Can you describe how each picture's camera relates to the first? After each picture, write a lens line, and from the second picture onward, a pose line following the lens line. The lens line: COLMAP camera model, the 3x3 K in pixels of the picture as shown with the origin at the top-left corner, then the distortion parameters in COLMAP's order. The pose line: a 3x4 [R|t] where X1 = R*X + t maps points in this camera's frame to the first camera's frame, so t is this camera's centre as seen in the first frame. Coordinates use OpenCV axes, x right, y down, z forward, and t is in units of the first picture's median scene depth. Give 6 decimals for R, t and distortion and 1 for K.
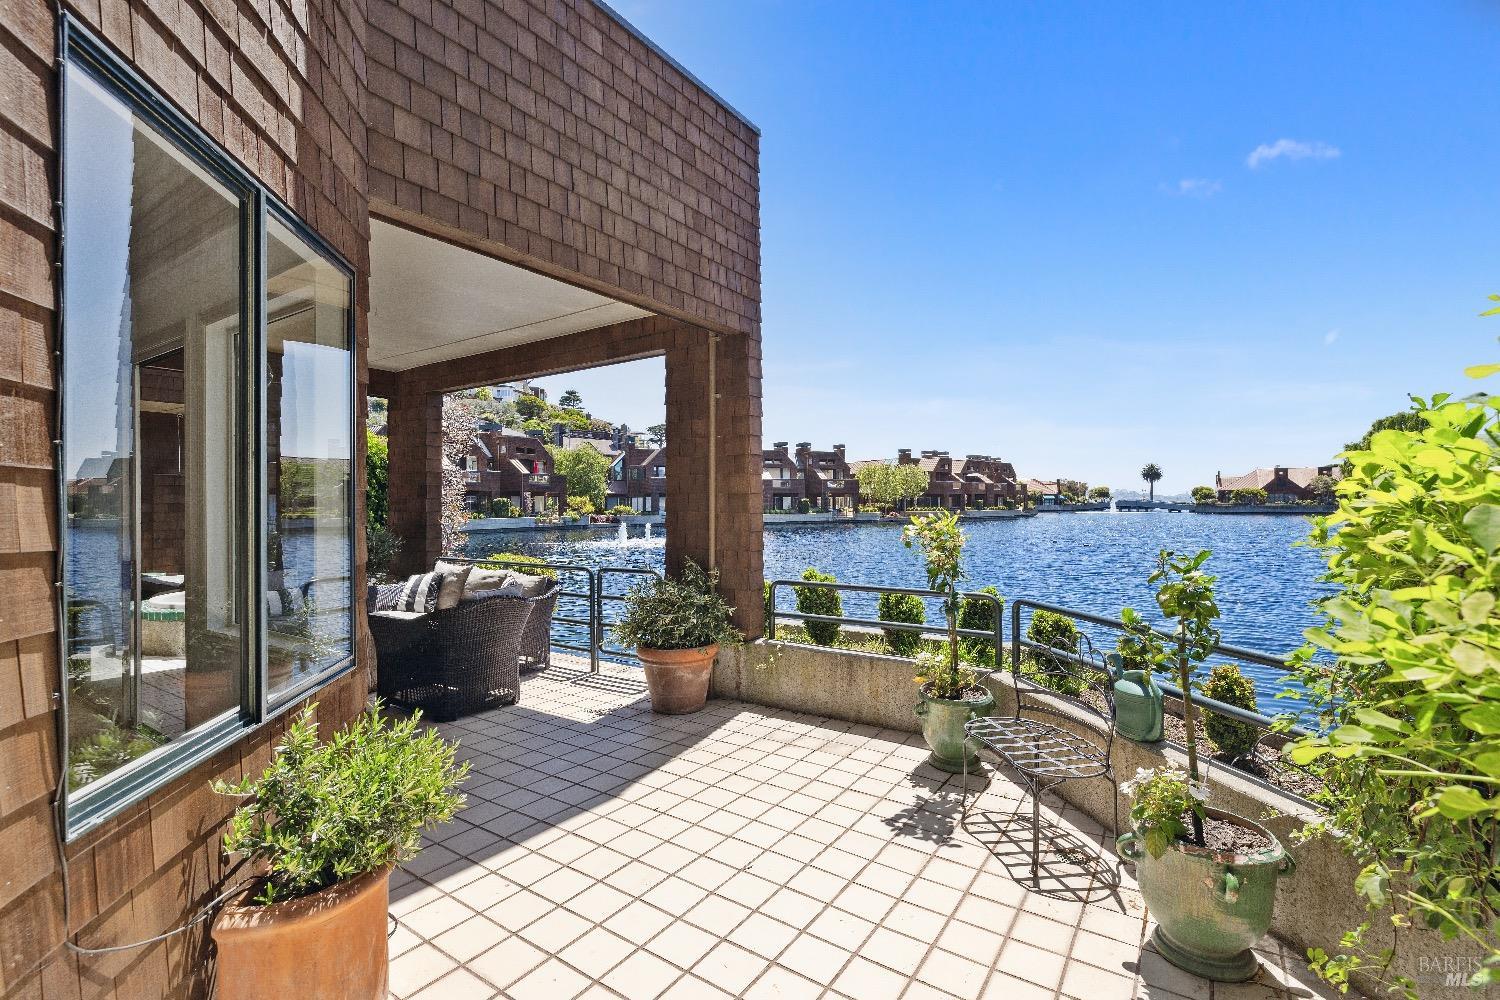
lens RADIAL K [[669.1, 0, 748.2], [0, 669.1, 495.6], [0, 0, 1]] dist [-0.006182, -0.001461]
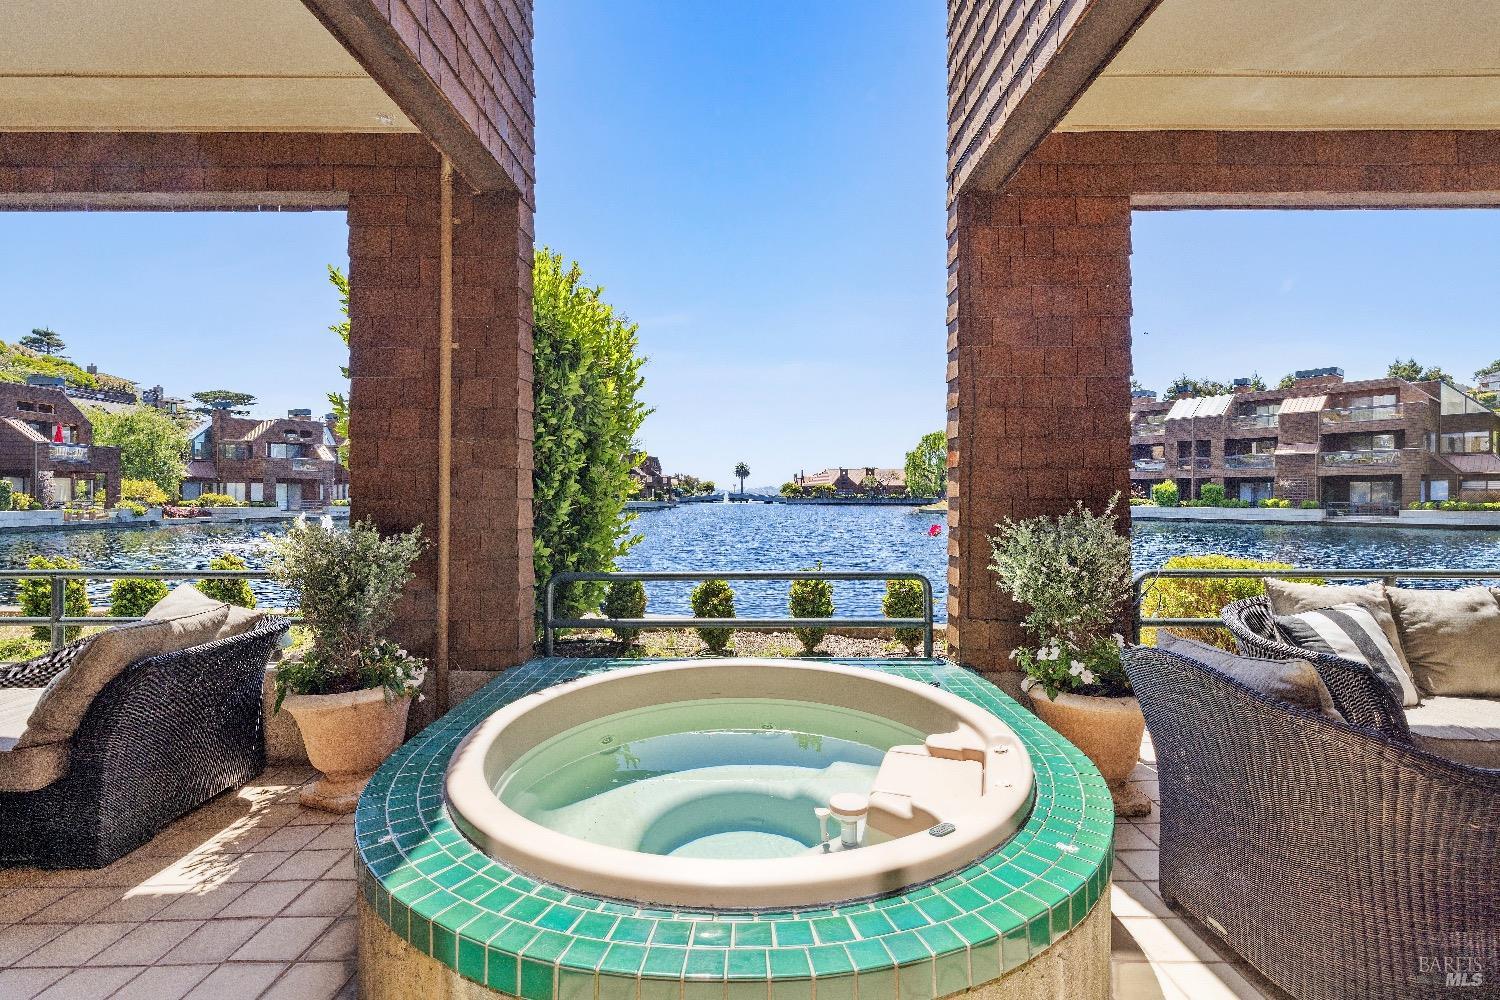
lens RADIAL K [[646.8, 0, 749.5], [0, 646.8, 493.0], [0, 0, 1]] dist [0.000176, 0.001688]
pose [[0.828188, 0.007845, 0.560396, -0.083549], [-0.011968, 0.999922, 0.003690, 0.003698], [-0.560323, -0.009763, 0.828217, 0.070919]]
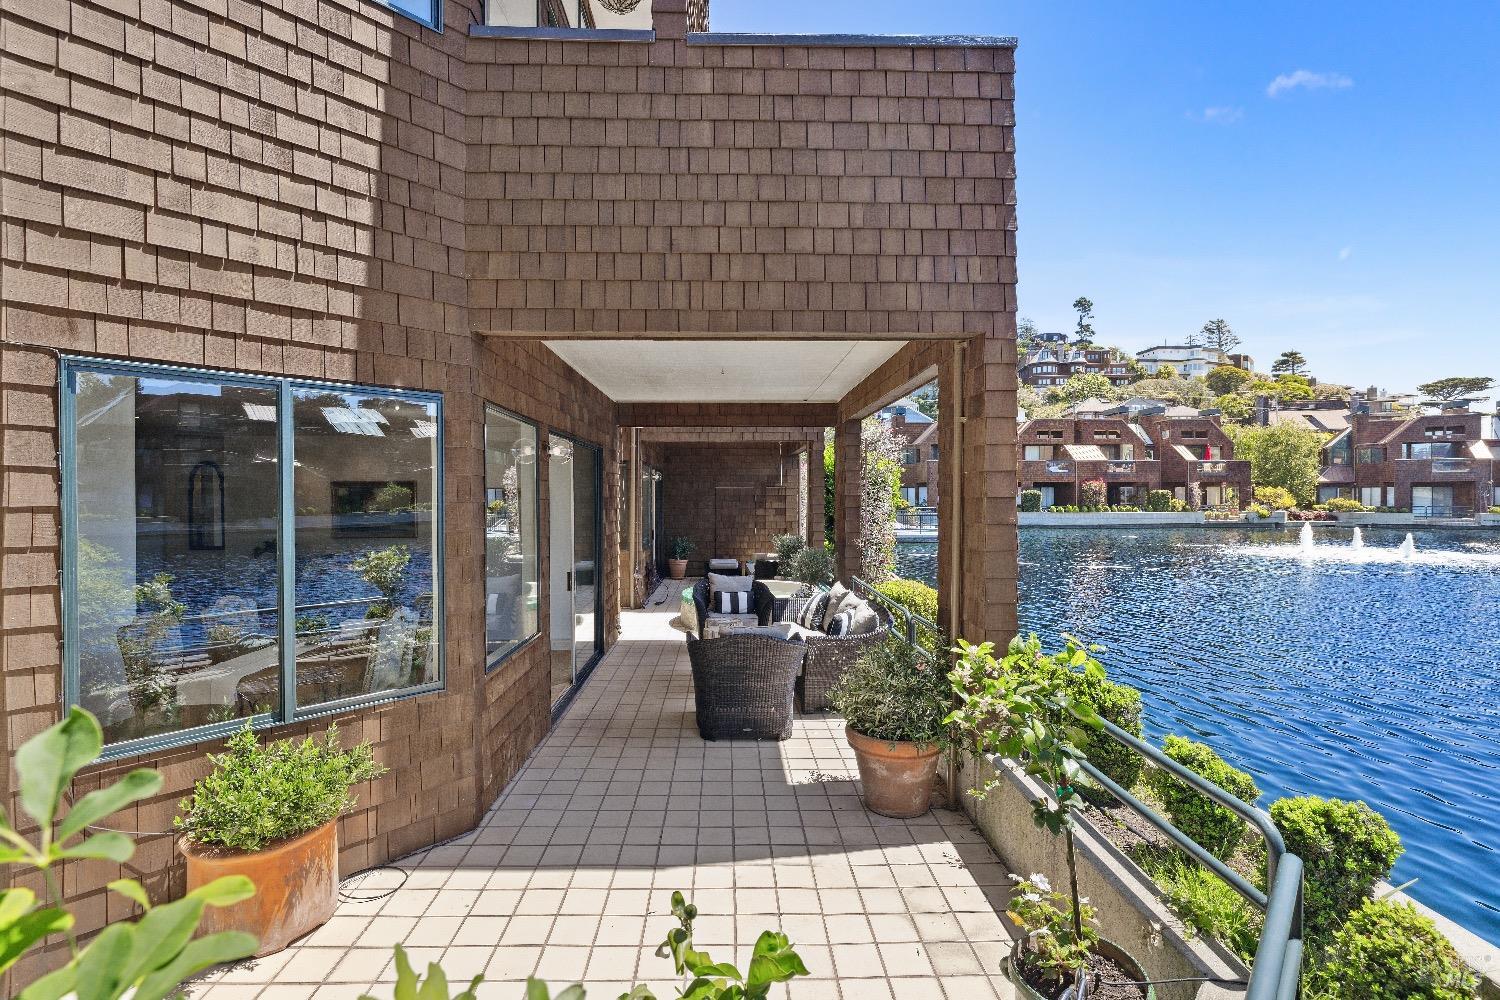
lens RADIAL K [[669.1, 0, 756.2], [0, 669.1, 496.5], [0, 0, 1]] dist [-0.006182, -0.001461]
pose [[0.586149, 0.010788, -0.810131, 0.026658], [0.006756, 0.999812, 0.018201, -0.004705], [0.810175, -0.016142, 0.585966, 0.021967]]
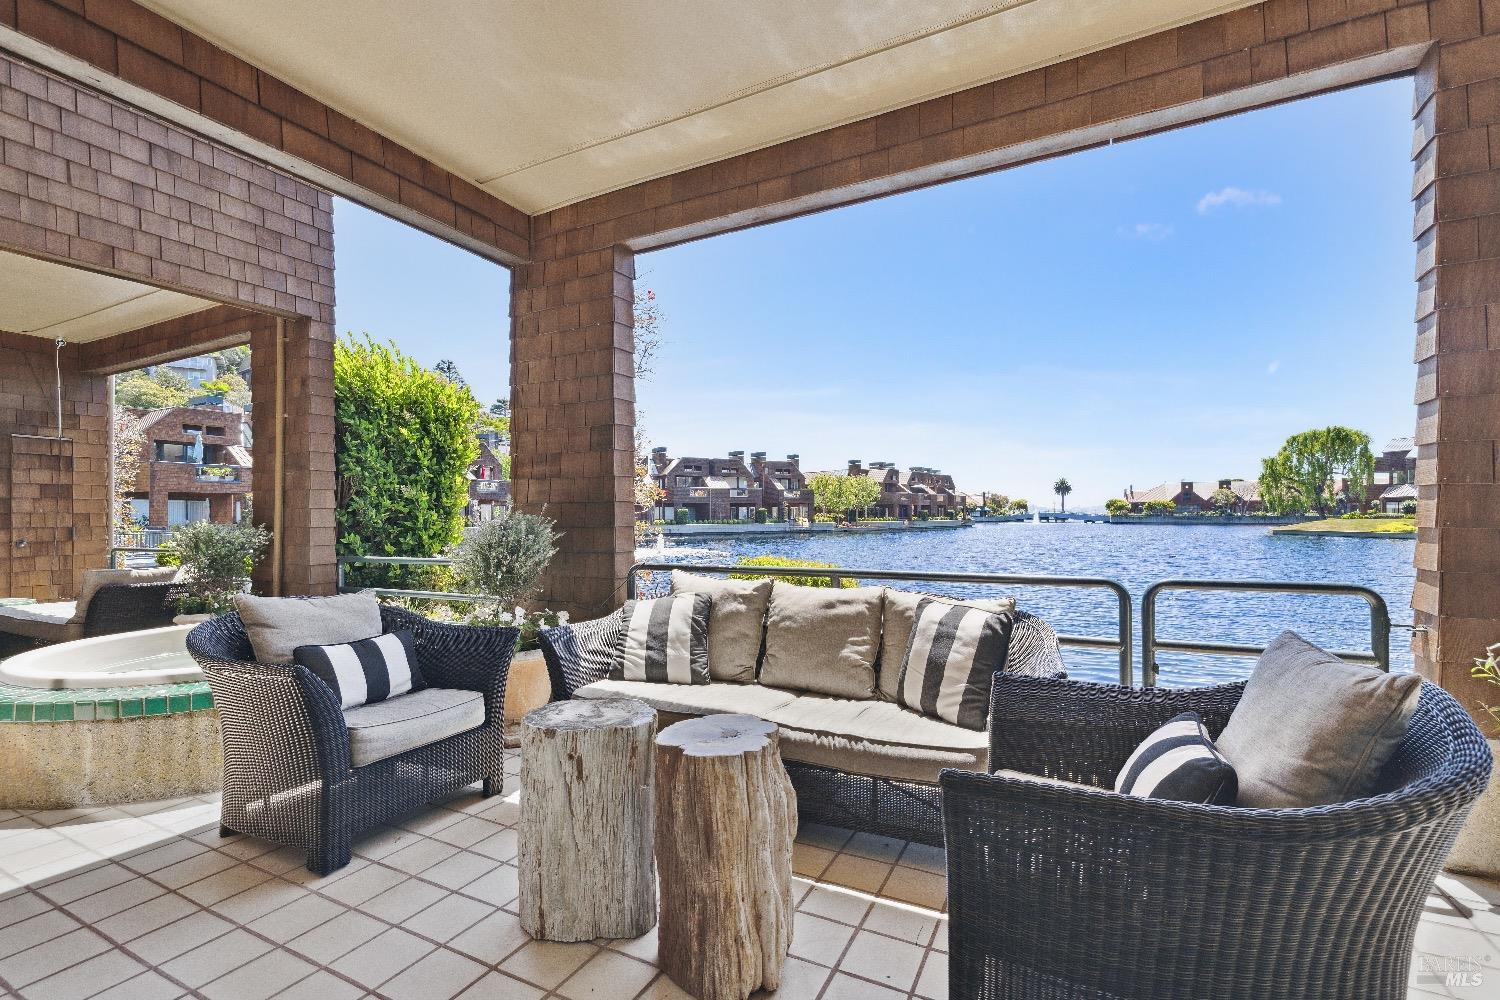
lens RADIAL K [[646.8, 0, 755.5], [0, 646.8, 505.1], [0, 0, 1]] dist [0.000176, 0.001688]
pose [[0.992668, 0.003177, 0.120828, -0.038876], [-0.002604, 0.999985, -0.004904, 0.004437], [-0.120841, 0.004554, 0.992661, 0.043889]]
